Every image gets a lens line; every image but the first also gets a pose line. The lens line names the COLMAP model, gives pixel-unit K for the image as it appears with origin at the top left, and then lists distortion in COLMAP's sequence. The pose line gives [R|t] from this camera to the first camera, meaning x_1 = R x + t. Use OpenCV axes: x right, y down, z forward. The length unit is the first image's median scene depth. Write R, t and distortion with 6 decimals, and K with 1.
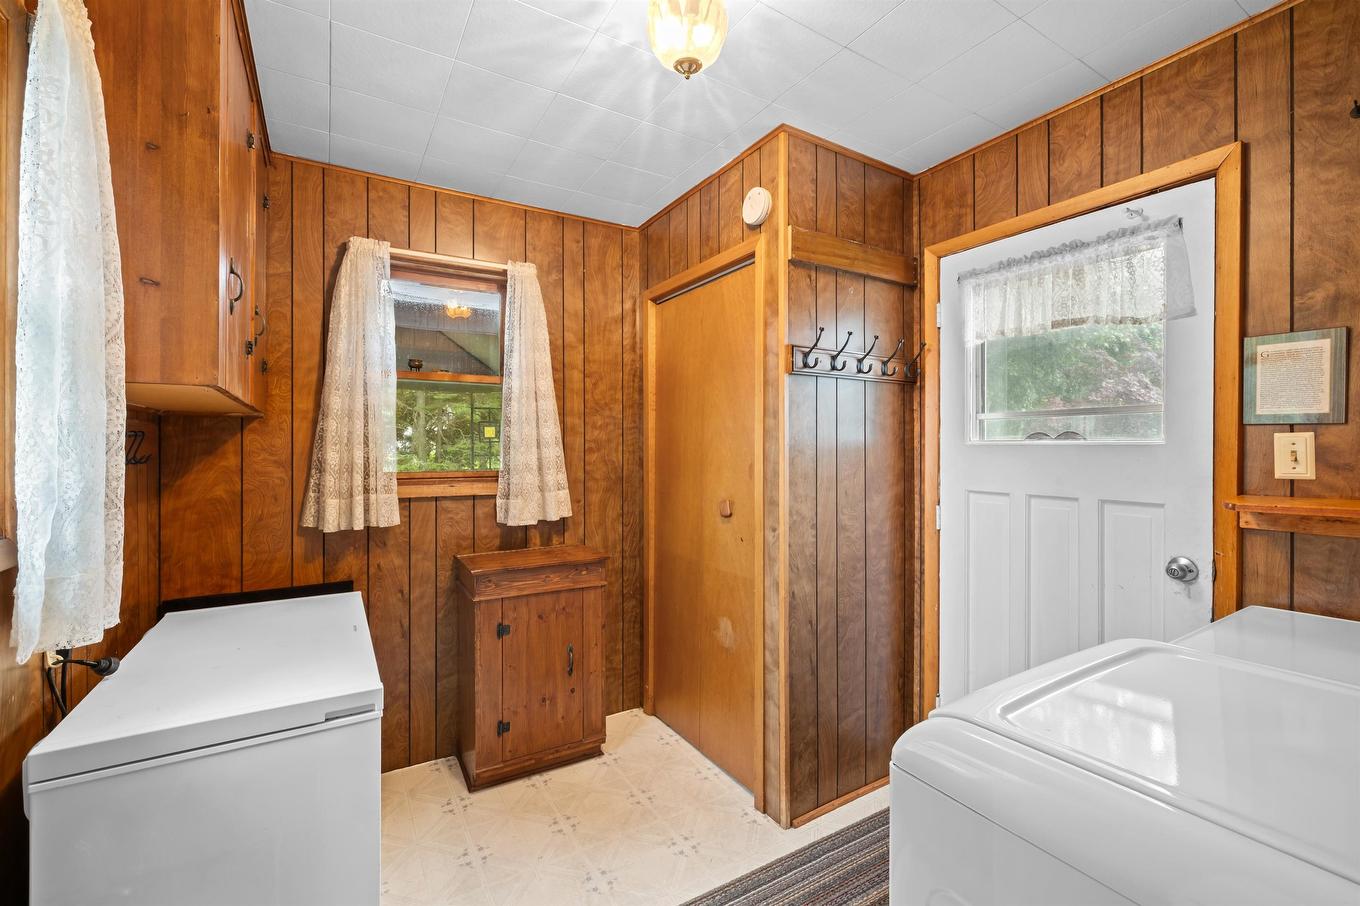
lens RADIAL K [[578.3, 0, 675.5], [0, 578.3, 447.8], [0, 0, 1]] dist [0.000018, 0.000022]
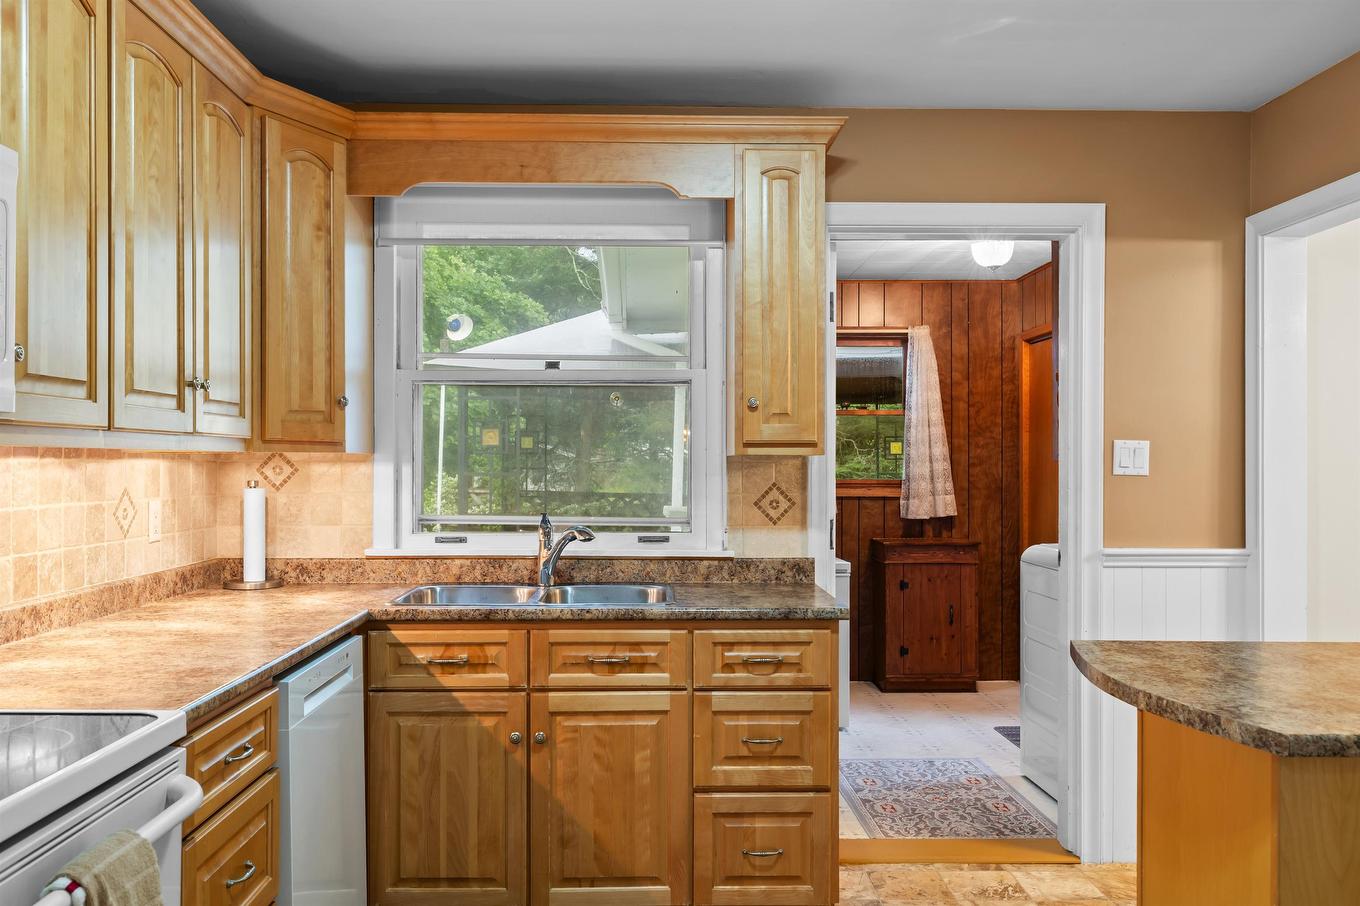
lens RADIAL K [[1104.6, 0, 673.6], [0, 1104.6, 467.3], [0, 0, 1]] dist [0.002236, -0.003511]
pose [[0.872753, 0.000498, -0.488163, 0.483690], [-0.001971, 0.999995, -0.002503, 0.018186], [0.488159, 0.003147, 0.872749, -1.497635]]
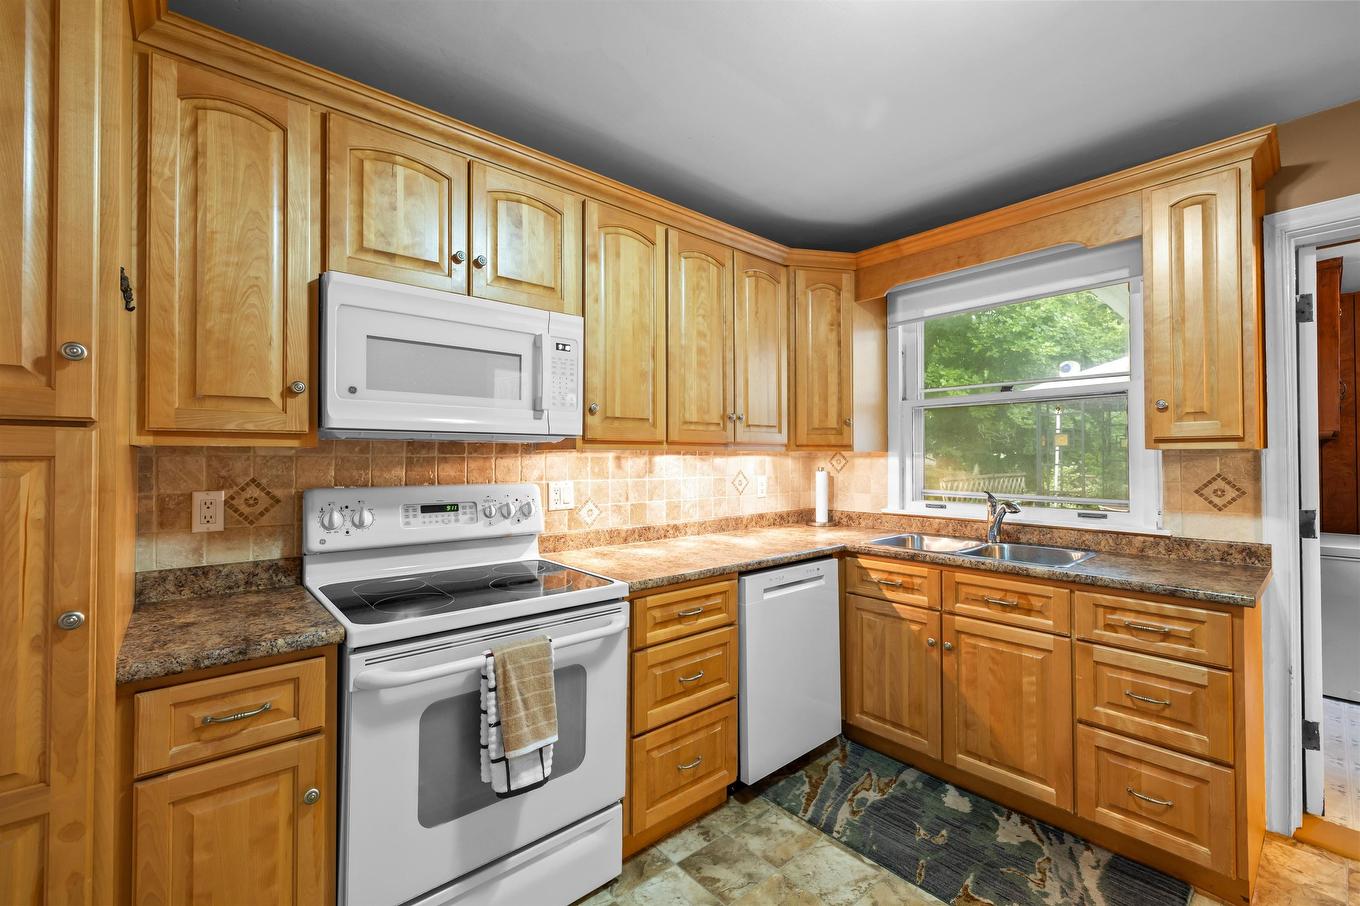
lens RADIAL K [[565.0, 0, 675.1], [0, 565.0, 451.4], [0, 0, 1]] dist [0.001543, 0.000125]
pose [[0.174672, -0.014930, -0.984513, 0.569709], [-0.003913, 0.999867, -0.015857, 0.018018], [0.984619, 0.006623, 0.174590, -1.136463]]
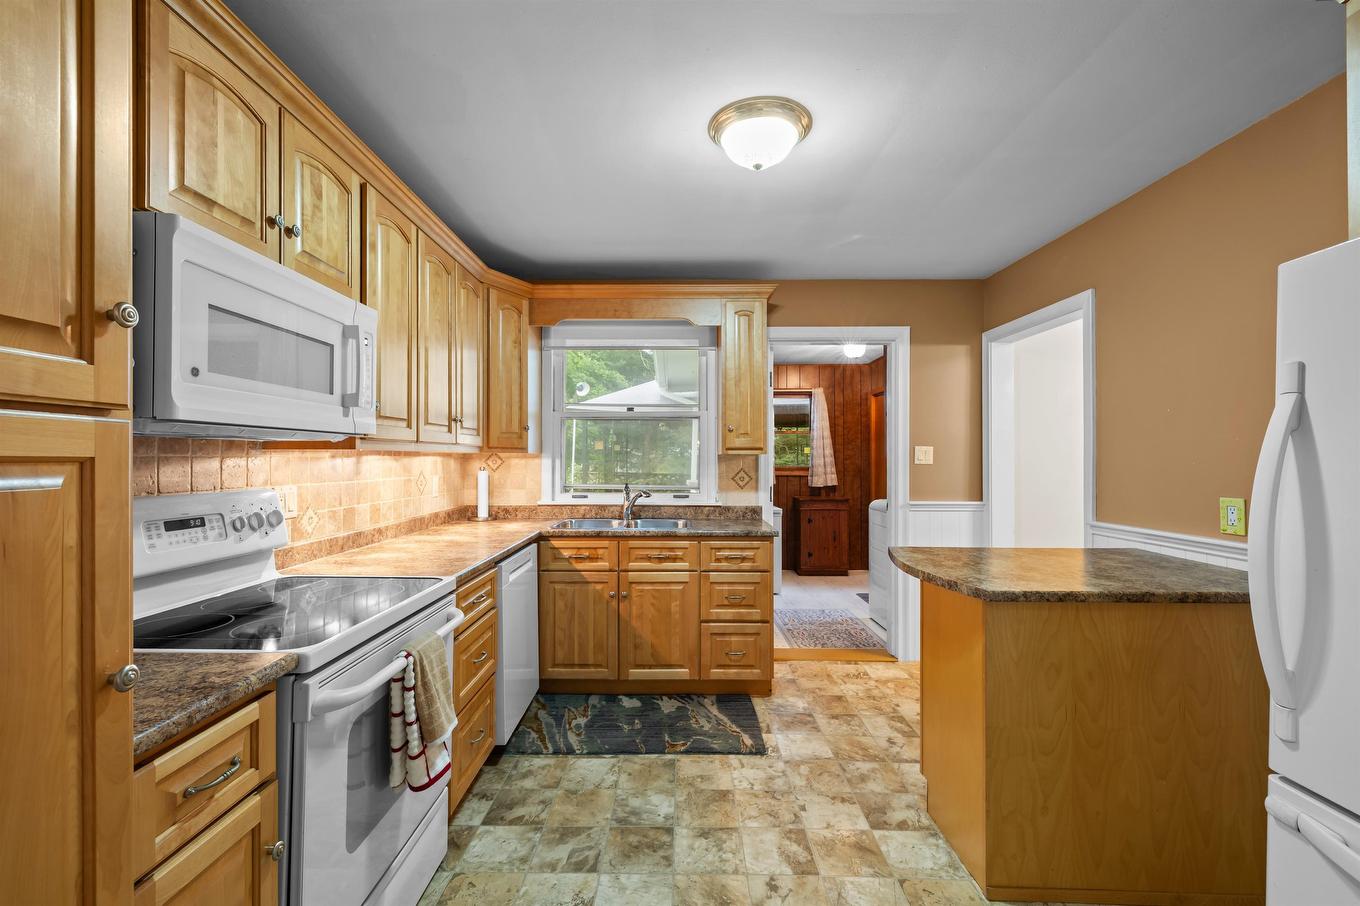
lens RADIAL K [[573.7, 0, 675.0], [0, 573.7, 457.2], [0, 0, 1]] dist [-0.002144, 0.000138]
pose [[0.857127, -0.002961, -0.515096, 0.510457], [-0.001425, 0.999966, -0.008119, 0.018598], [0.515103, 0.007693, 0.857094, -1.536118]]
